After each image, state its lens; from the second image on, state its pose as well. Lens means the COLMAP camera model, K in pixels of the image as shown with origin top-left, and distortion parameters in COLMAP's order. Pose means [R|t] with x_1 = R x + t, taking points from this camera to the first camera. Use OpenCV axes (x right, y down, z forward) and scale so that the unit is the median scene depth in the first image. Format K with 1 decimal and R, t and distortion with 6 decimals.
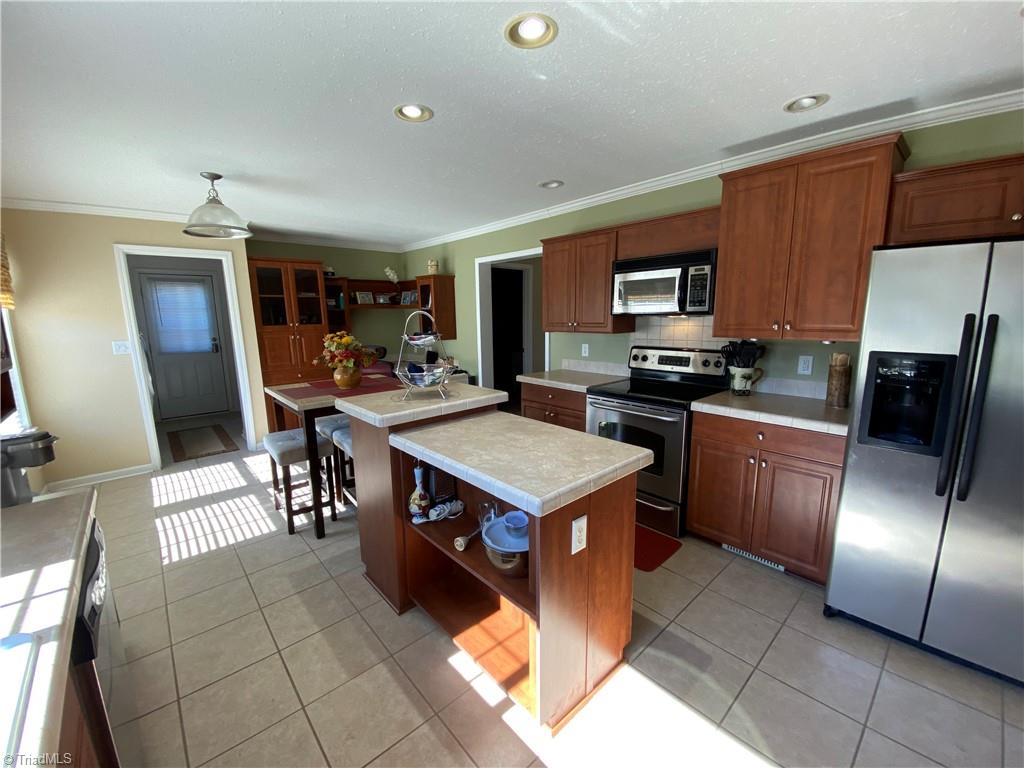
lens RADIAL K [[412.9, 0, 502.5], [0, 412.9, 387.4], [0, 0, 1]] dist [0.013608, -0.016360]
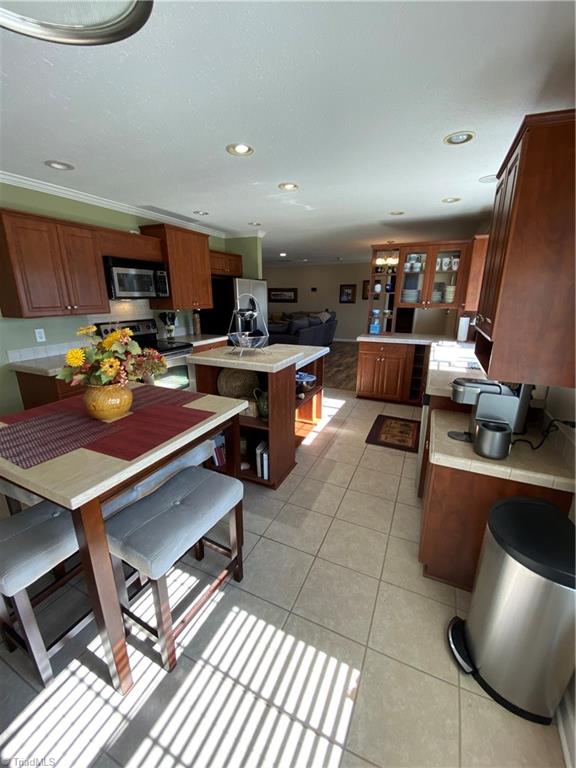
lens RADIAL K [[309.7, 0, 286.7], [0, 309.7, 383.5], [0, 0, 1]] dist [0.013608, -0.016360]
pose [[-0.406323, -0.236667, 0.882547, -0.874442], [0.167806, 0.930118, 0.326681, -0.152997], [-0.898188, 0.280835, -0.338215, 0.904906]]
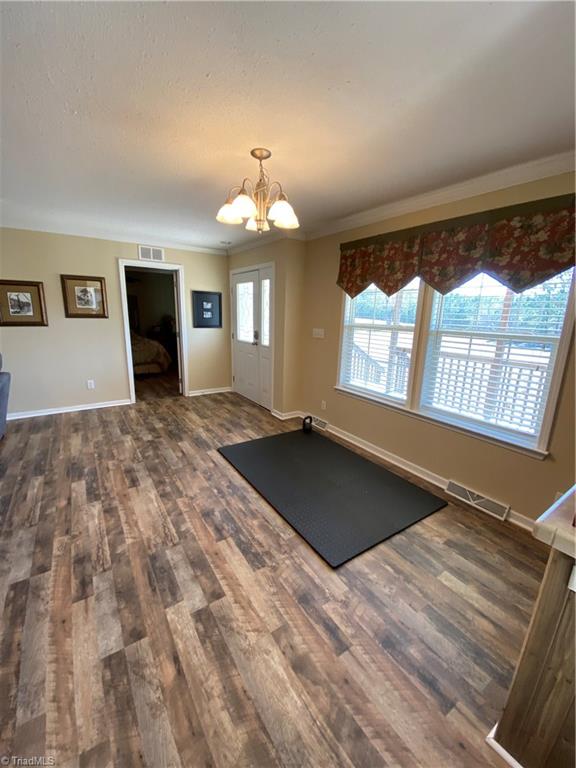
lens RADIAL K [[309.7, 0, 286.1], [0, 309.7, 380.6], [0, 0, 1]] dist [0.013608, -0.016360]
pose [[-0.992284, -0.036465, 0.118504, 0.537859], [0.011428, 0.924809, 0.380260, -0.051227], [-0.123460, 0.378680, -0.917256, 0.214377]]
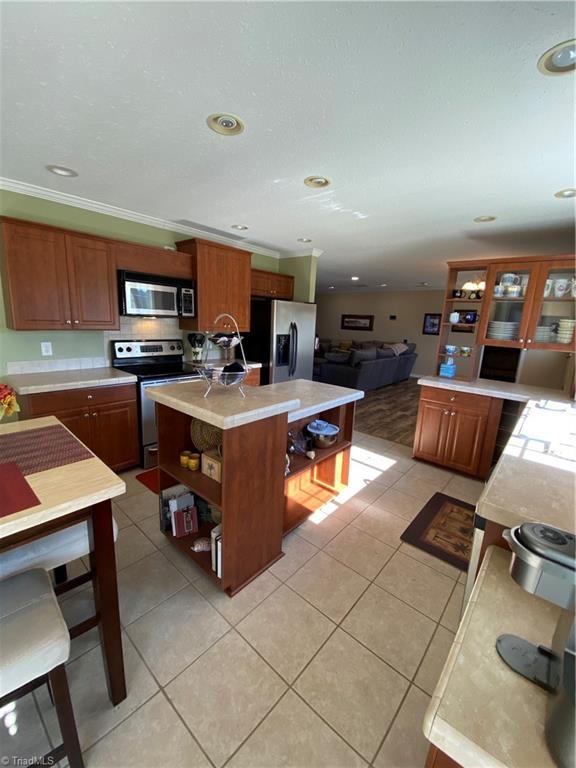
lens RADIAL K [[309.7, 0, 287.0], [0, 309.7, 381.5], [0, 0, 1]] dist [0.013608, -0.016360]
pose [[-0.132104, -0.186991, 0.973439, -0.702601], [0.132238, 0.969943, 0.204266, -0.108853], [-0.982376, 0.155709, -0.103406, 0.650166]]
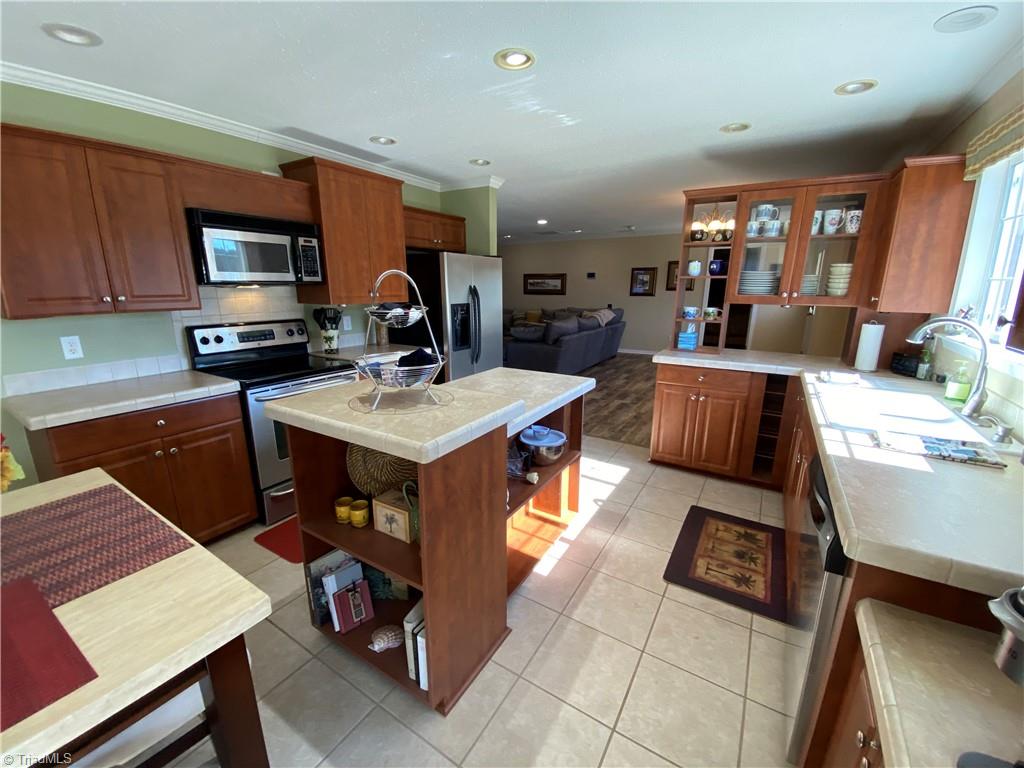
lens RADIAL K [[412.9, 0, 508.1], [0, 412.9, 389.2], [0, 0, 1]] dist [0.013608, -0.016360]
pose [[-0.288387, -0.219806, 0.931943, -0.608610], [0.170609, 0.945924, 0.275898, -0.107964], [-0.942192, 0.238564, -0.235291, 0.702058]]
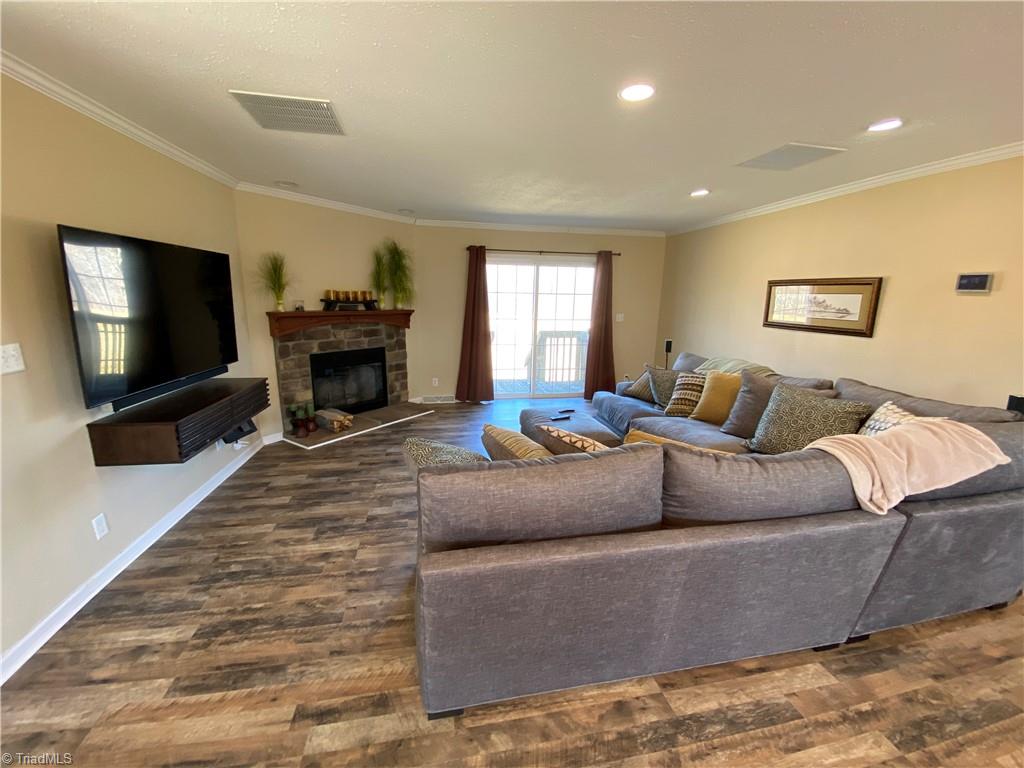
lens RADIAL K [[412.9, 0, 510.7], [0, 412.9, 386.8], [0, 0, 1]] dist [0.013608, -0.016360]
pose [[0.498805, -0.161785, 0.851481, 0.782062], [0.125371, 0.985560, 0.113817, 0.023507], [-0.857599, 0.049978, 0.511885, -0.259778]]
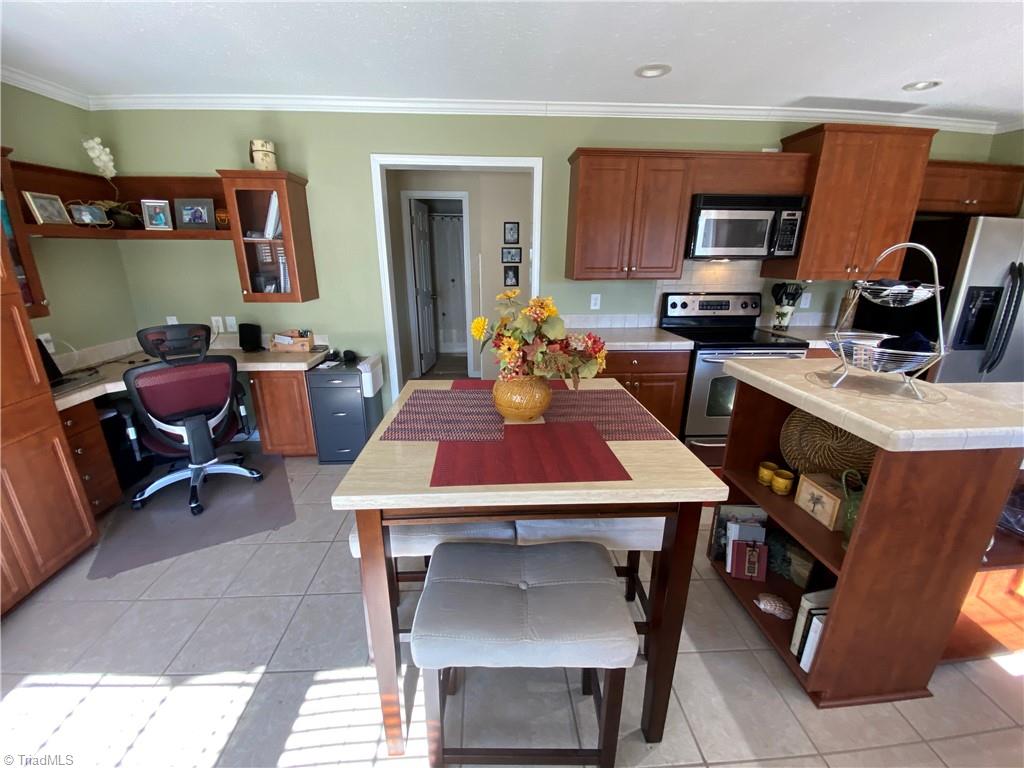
lens RADIAL K [[412.9, 0, 506.8], [0, 412.9, 389.5], [0, 0, 1]] dist [0.013608, -0.016360]
pose [[0.614982, -0.222881, 0.756387, -0.704719], [0.128544, 0.974728, 0.182706, -0.111622], [-0.777993, -0.015132, 0.628091, 0.733628]]
